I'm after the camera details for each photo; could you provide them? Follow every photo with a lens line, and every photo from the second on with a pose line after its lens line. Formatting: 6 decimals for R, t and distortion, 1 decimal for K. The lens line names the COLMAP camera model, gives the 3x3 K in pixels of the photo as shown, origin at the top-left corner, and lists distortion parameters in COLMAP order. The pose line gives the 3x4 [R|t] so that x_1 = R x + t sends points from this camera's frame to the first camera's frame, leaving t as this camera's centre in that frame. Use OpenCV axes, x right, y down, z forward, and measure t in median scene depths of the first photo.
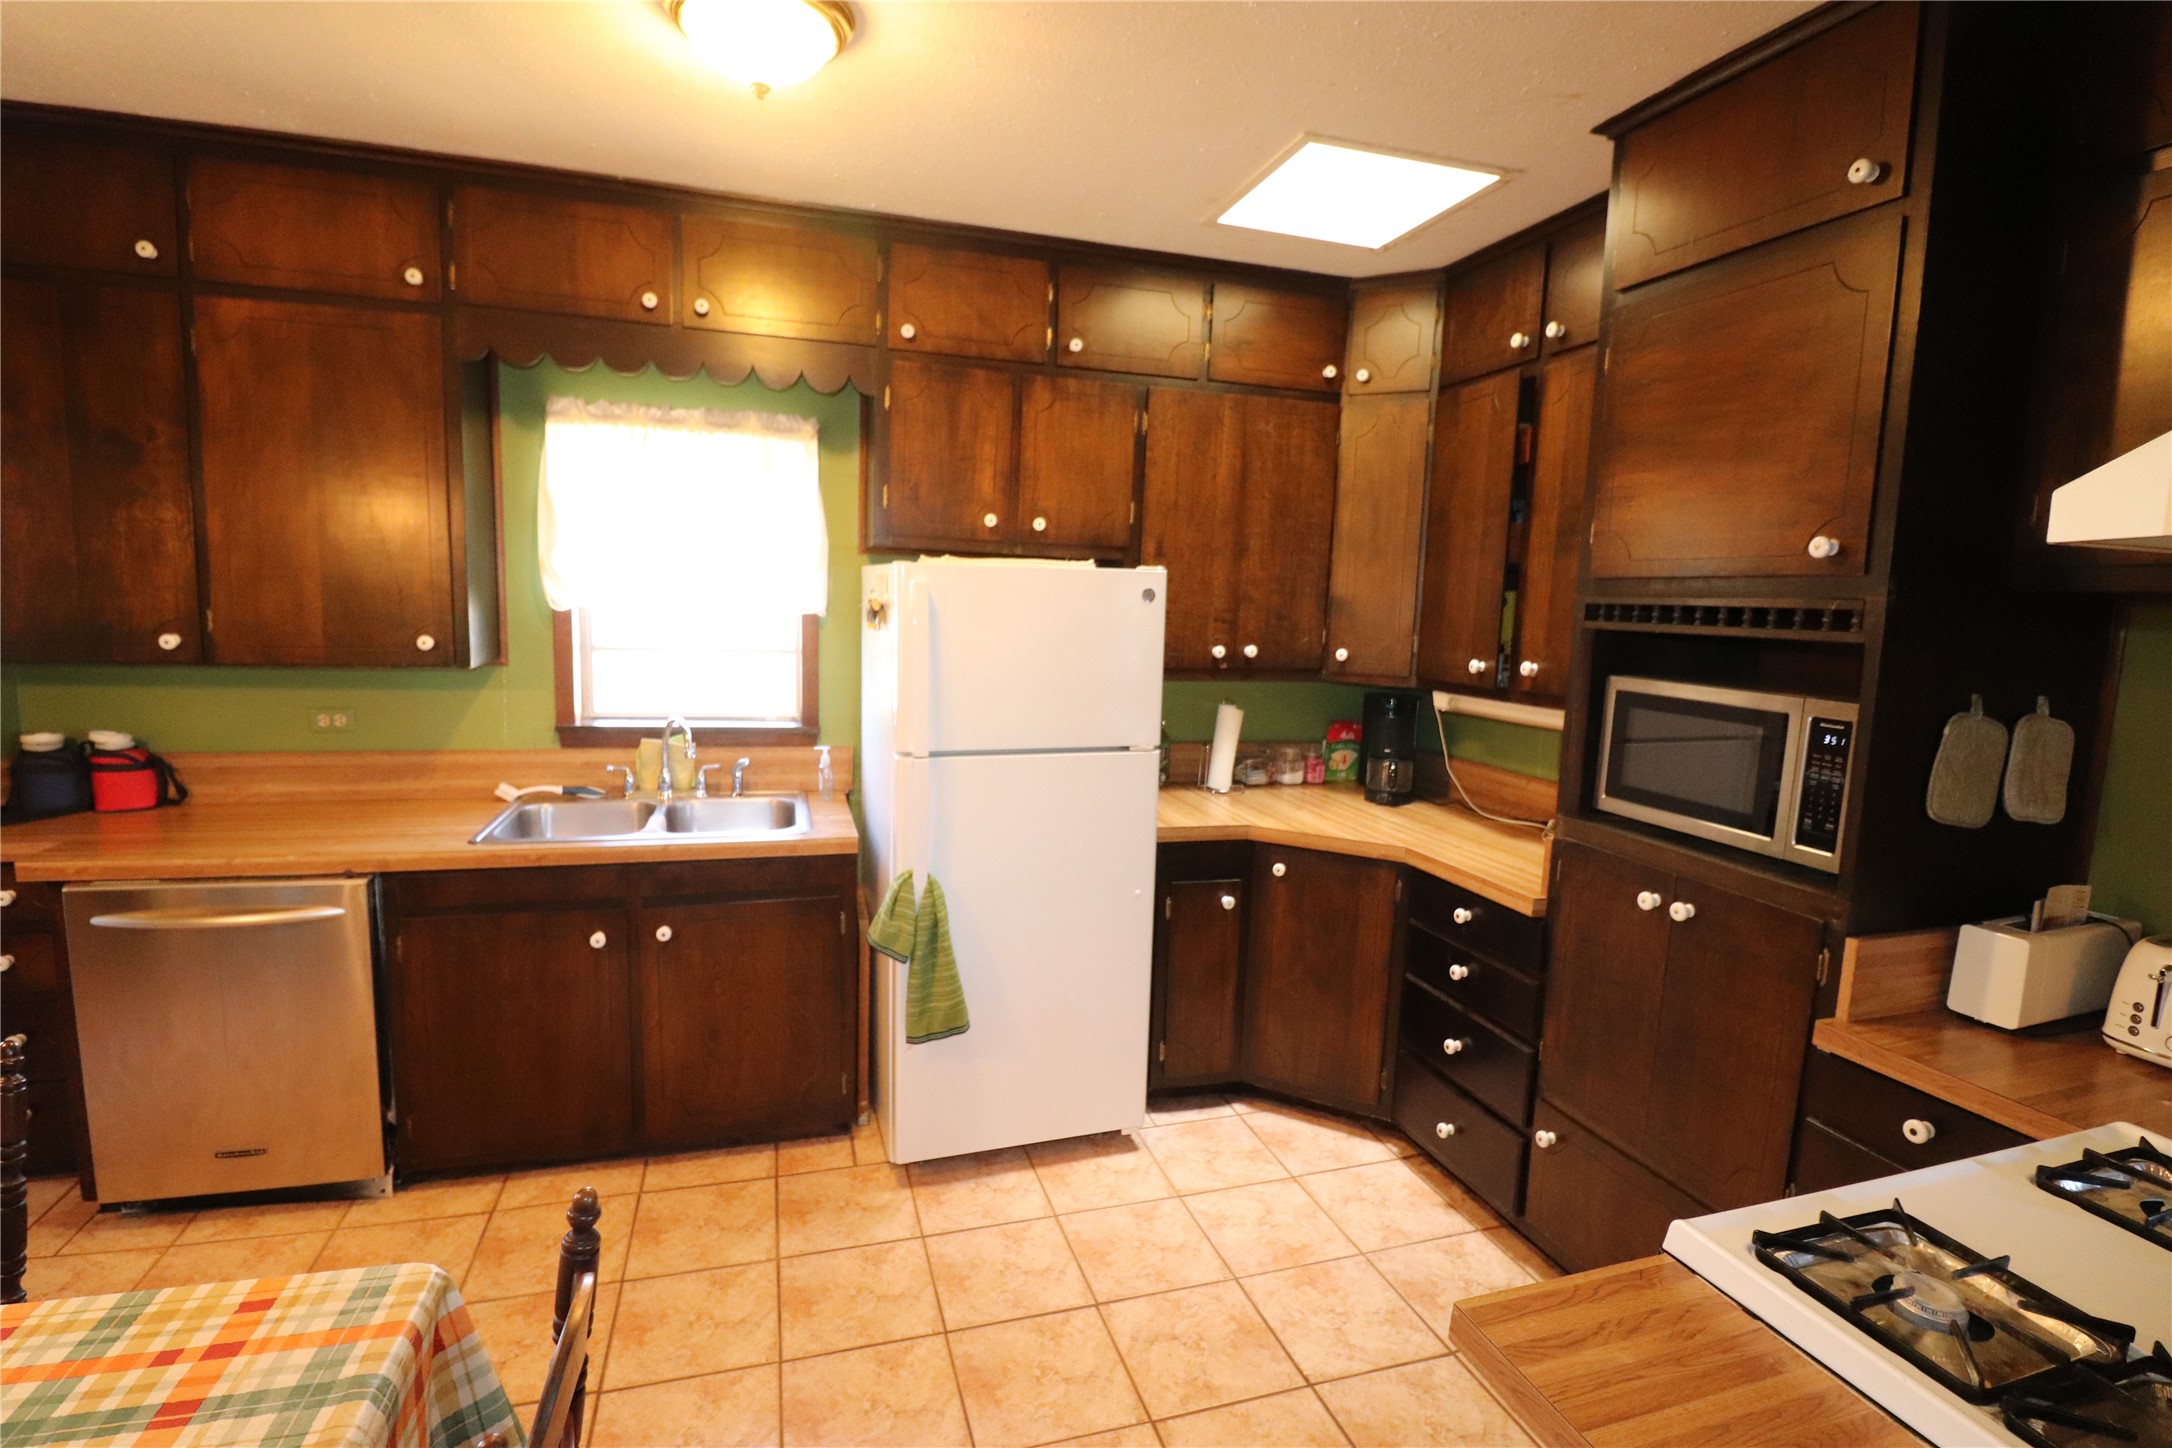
lens RADIAL K [[1010.1, 0, 1097.9], [0, 1010.1, 723.0], [0, 0, 1]] dist [-0.022228, -0.003052]
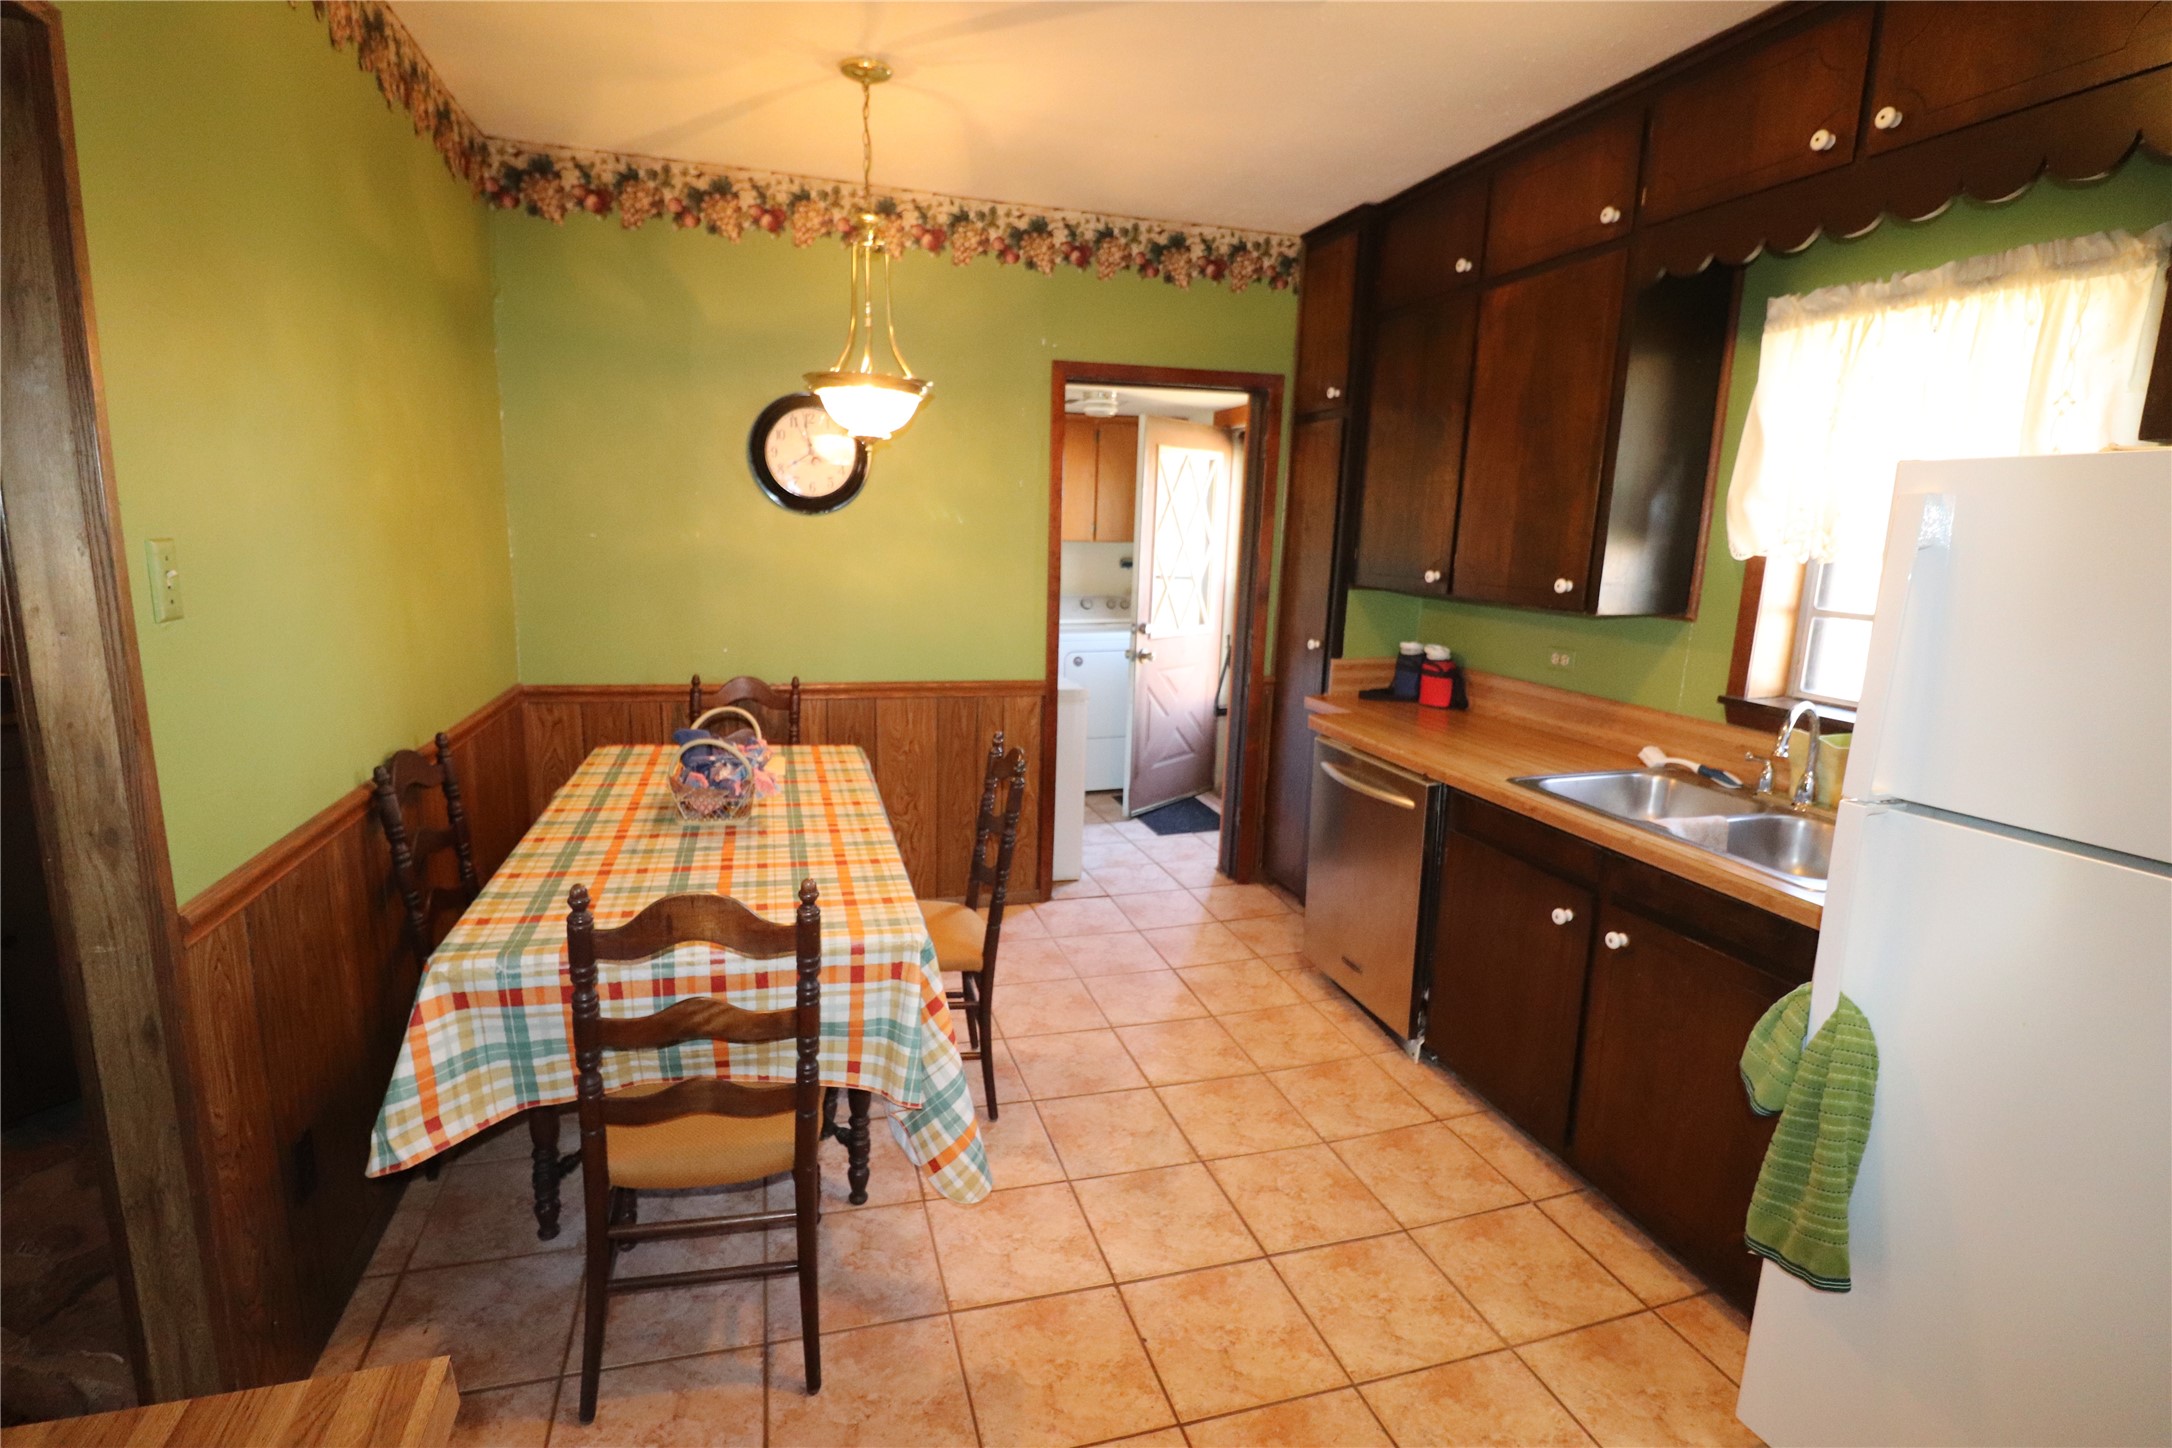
lens RADIAL K [[1010.1, 0, 1091.7], [0, 1010.1, 734.9], [0, 0, 1]] dist [-0.022228, -0.003052]
pose [[-0.005363, 0.166579, -0.986014, 0.330494], [-0.145851, 0.975353, 0.165571, -0.028990], [0.989292, 0.144699, 0.019065, 0.476102]]
